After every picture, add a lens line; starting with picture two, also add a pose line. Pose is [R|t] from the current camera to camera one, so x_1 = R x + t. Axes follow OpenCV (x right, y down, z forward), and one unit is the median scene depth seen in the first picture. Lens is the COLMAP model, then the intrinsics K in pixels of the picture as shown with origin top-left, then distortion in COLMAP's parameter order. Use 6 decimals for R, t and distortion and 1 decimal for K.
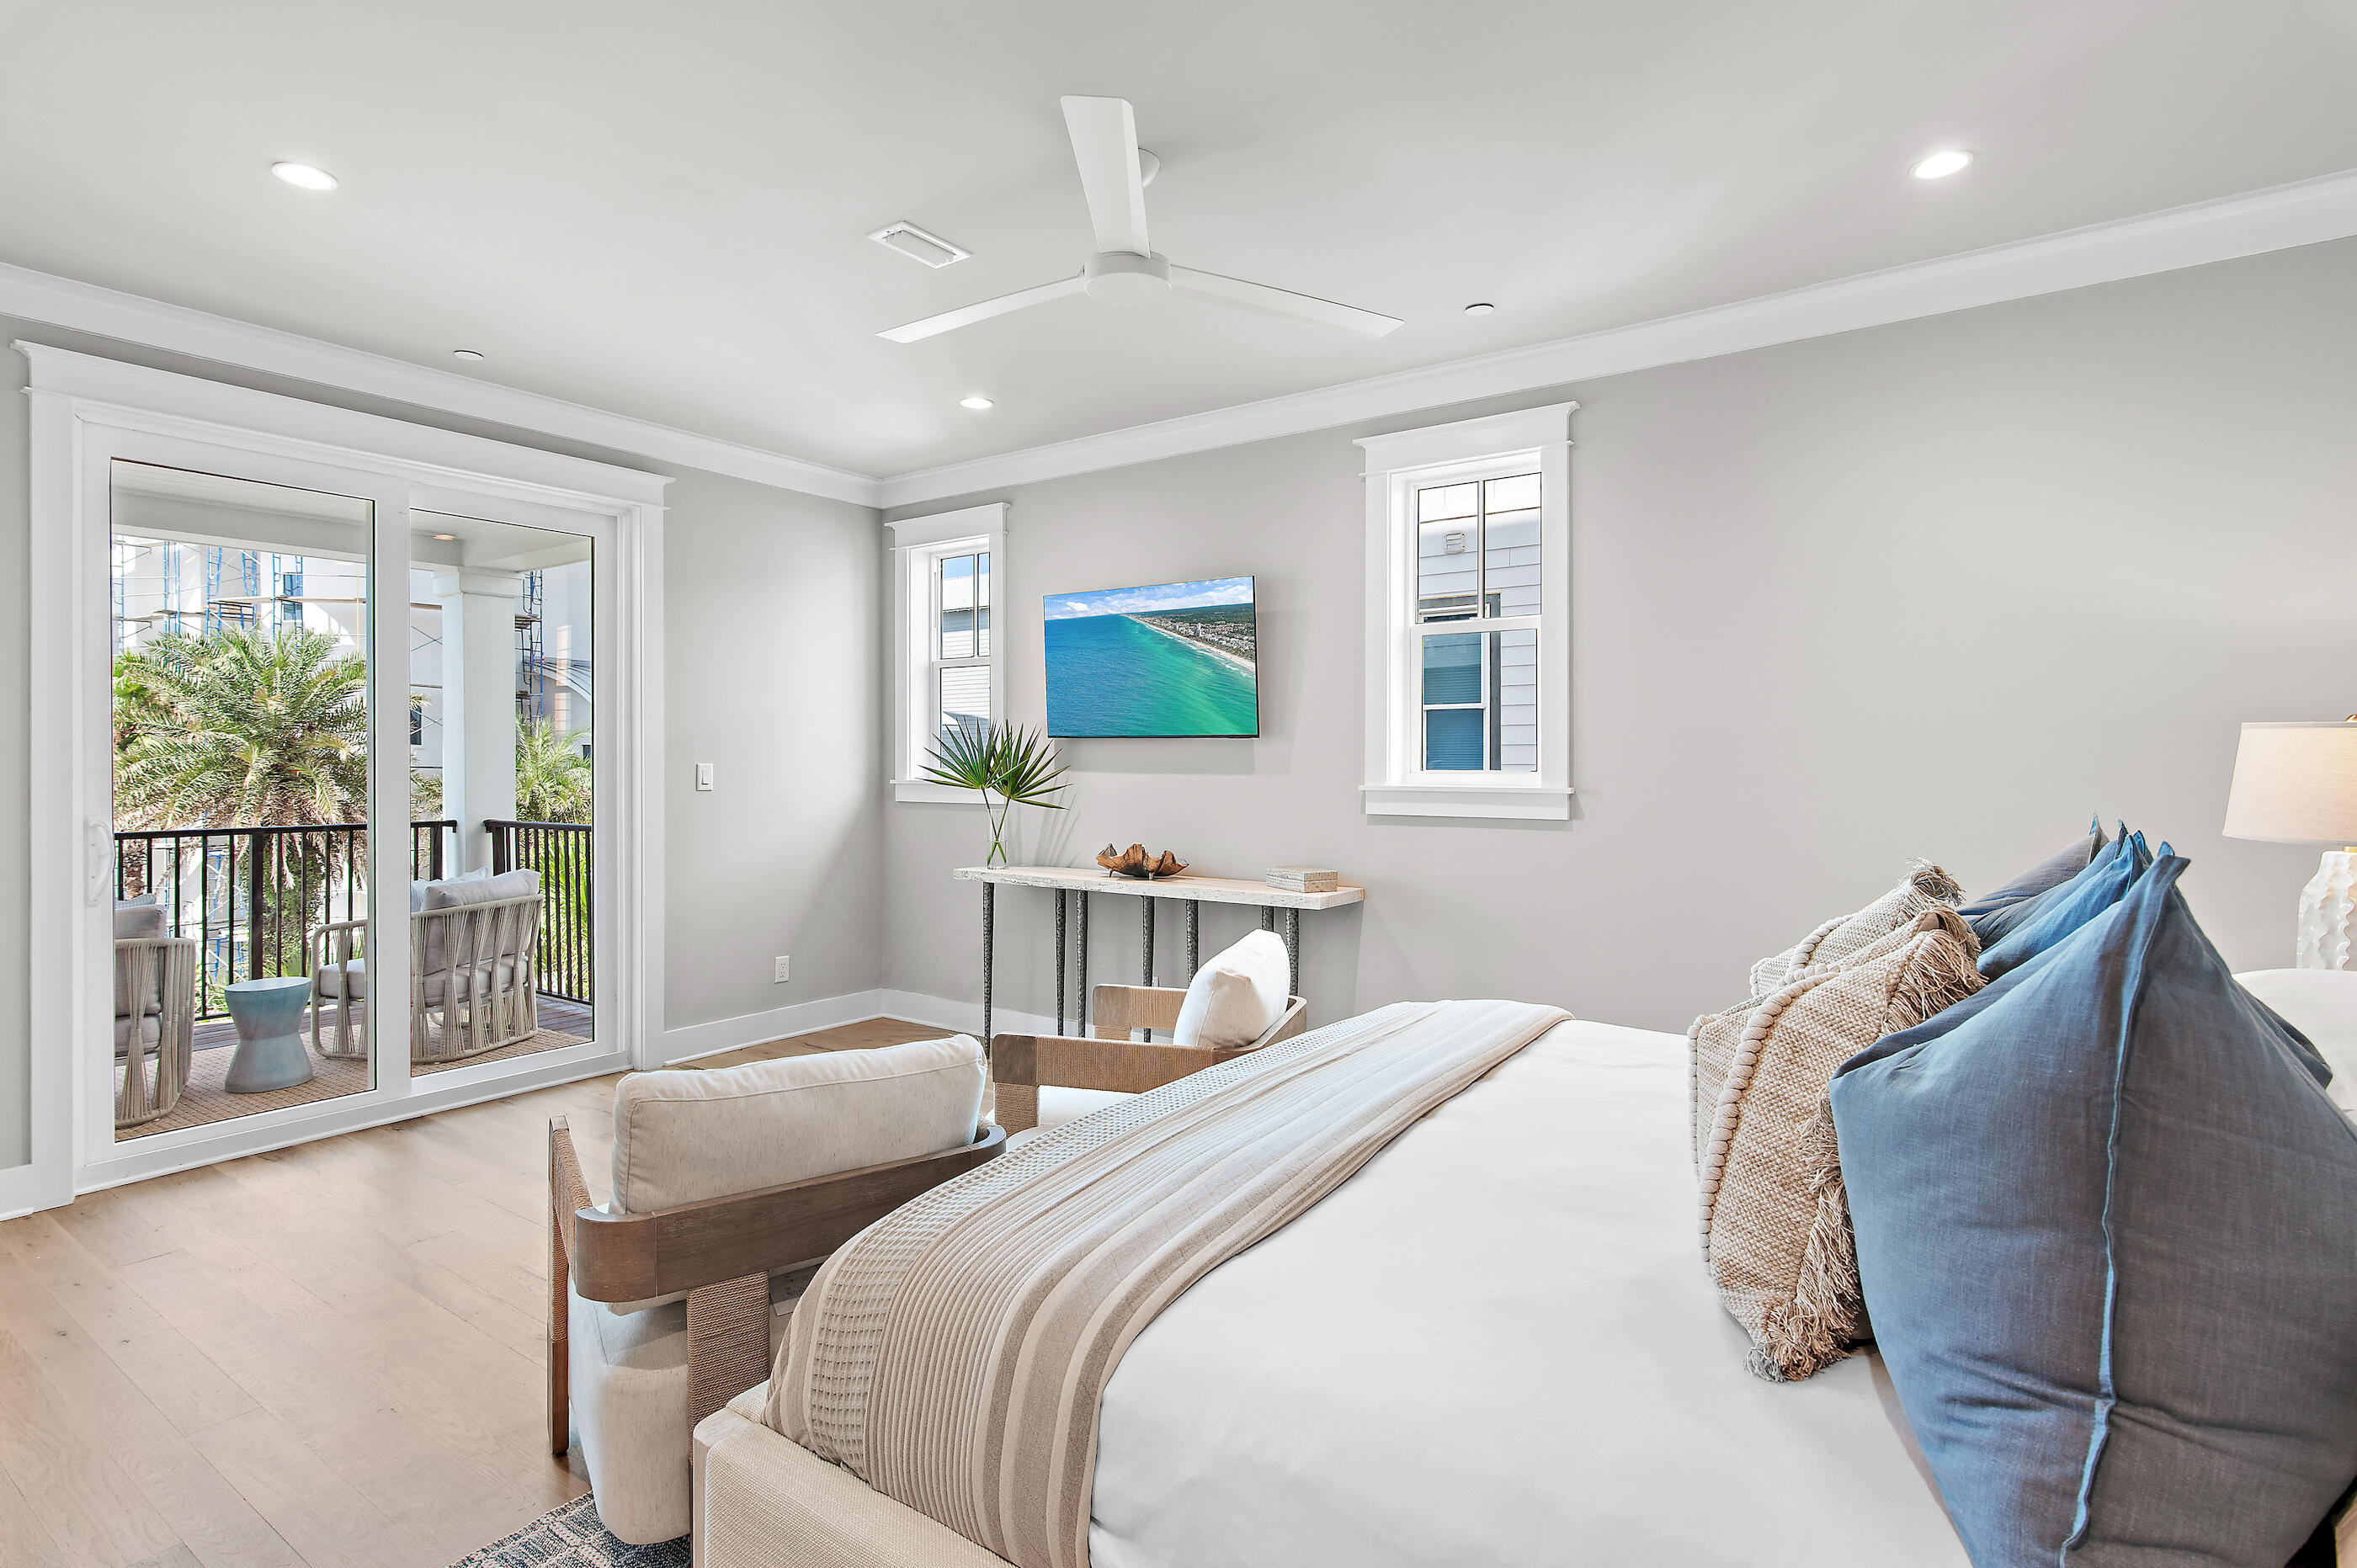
lens RADIAL K [[1163.1, 0, 1187.2], [0, 1163.1, 763.7], [0, 0, 1]] dist [-0.003436, -0.000575]
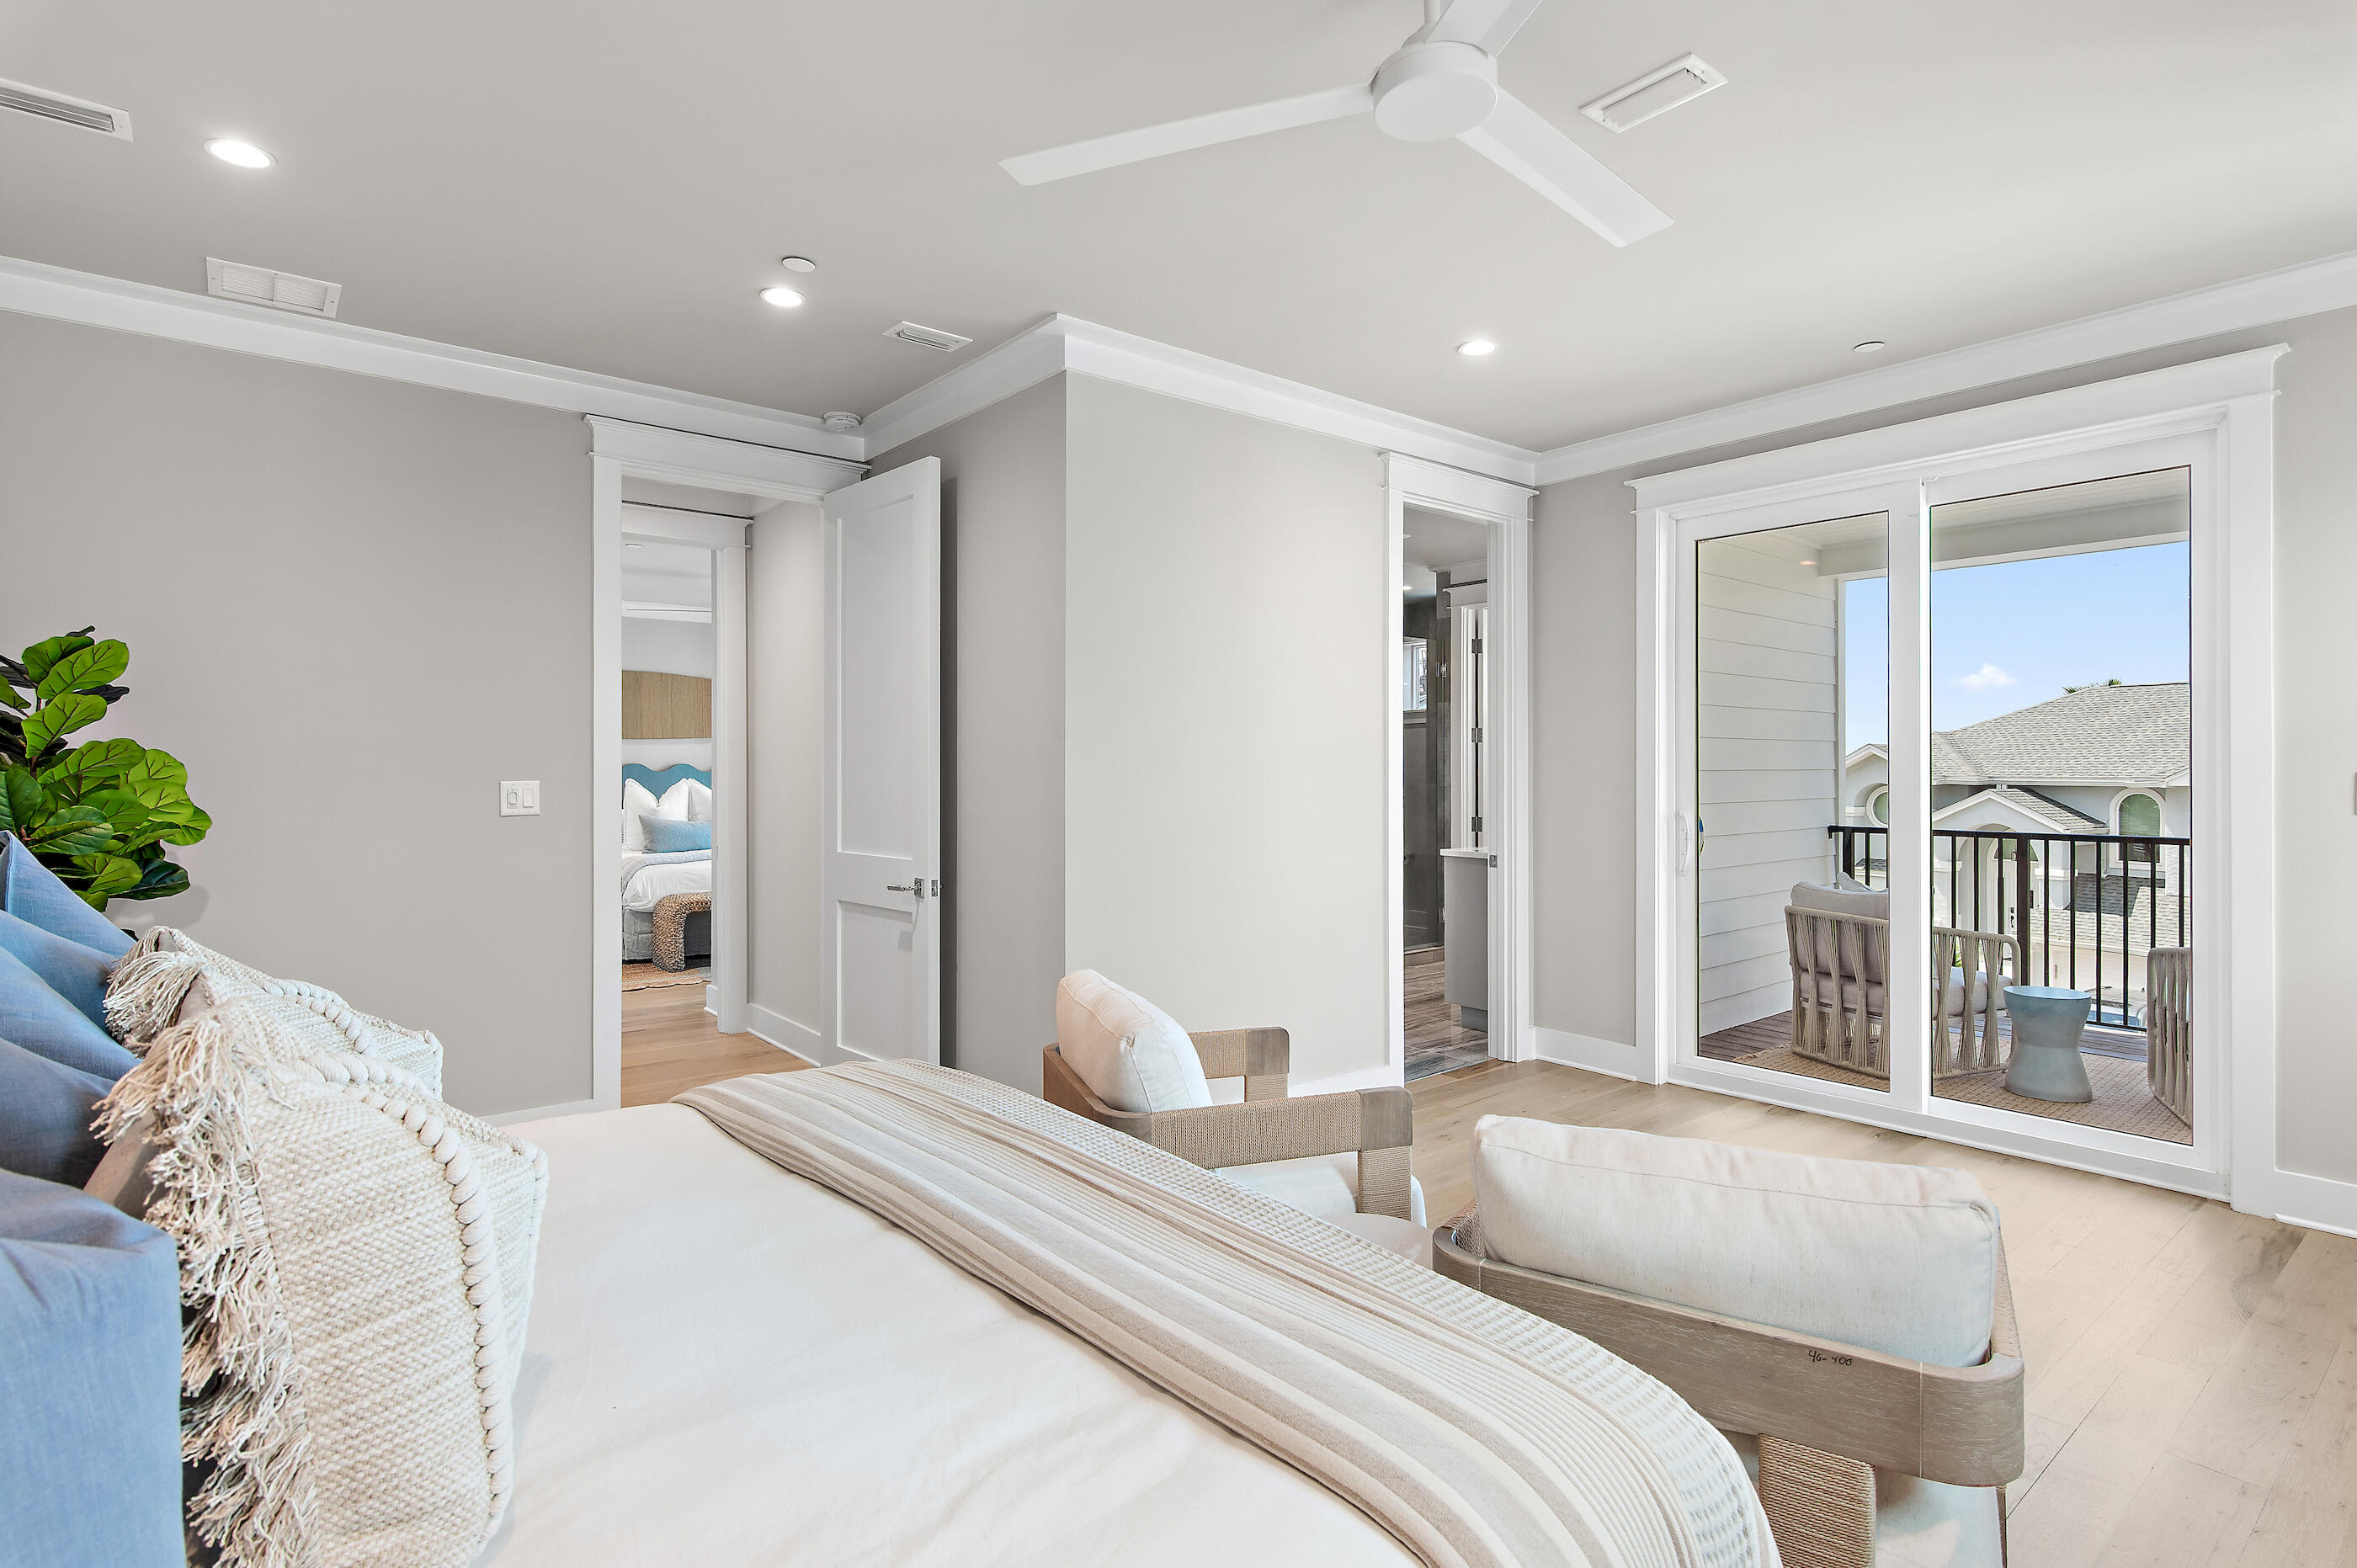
lens RADIAL K [[1163.1, 0, 1187.2], [0, 1163.1, 763.7], [0, 0, 1]] dist [-0.003436, -0.000575]
pose [[-0.271497, -0.000538, -0.962439, 0.803385], [-0.000658, 1.000000, -0.000374, -0.009828], [0.962439, 0.000531, -0.271497, 1.242374]]
